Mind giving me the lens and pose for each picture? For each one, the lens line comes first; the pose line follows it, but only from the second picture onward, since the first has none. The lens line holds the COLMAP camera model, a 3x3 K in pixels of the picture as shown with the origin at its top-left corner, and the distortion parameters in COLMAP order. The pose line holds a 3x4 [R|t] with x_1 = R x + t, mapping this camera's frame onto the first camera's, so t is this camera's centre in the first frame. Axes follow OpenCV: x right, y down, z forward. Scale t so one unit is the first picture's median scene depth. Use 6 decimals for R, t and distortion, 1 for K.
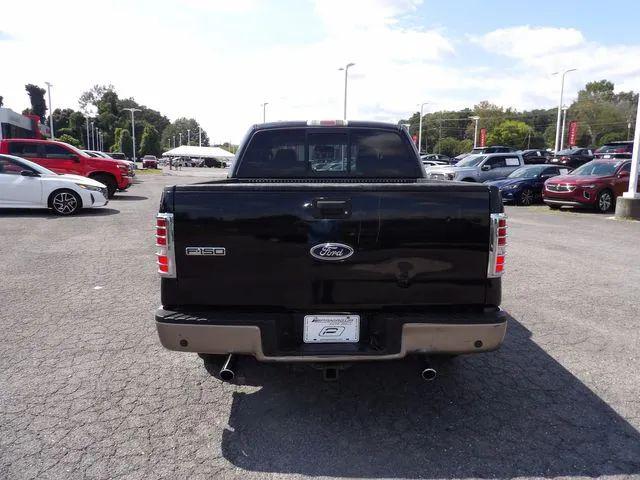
lens RADIAL K [[450.6, 0, 326.9], [0, 450.6, 236.8], [0, 0, 1]] dist [-0.028793, 0.027008]
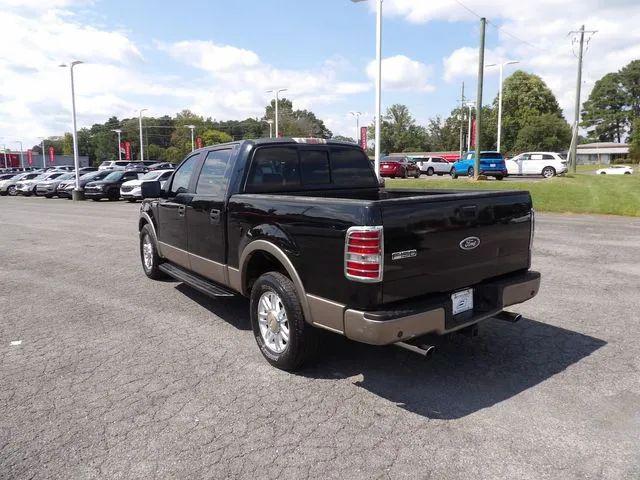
lens RADIAL K [[450.6, 0, 324.0], [0, 450.6, 235.1], [0, 0, 1]] dist [-0.028793, 0.027008]
pose [[0.808188, -0.090964, 0.581856, -0.146727], [0.102350, 0.994659, 0.013337, -0.007304], [-0.579962, 0.048774, 0.813182, 0.018635]]
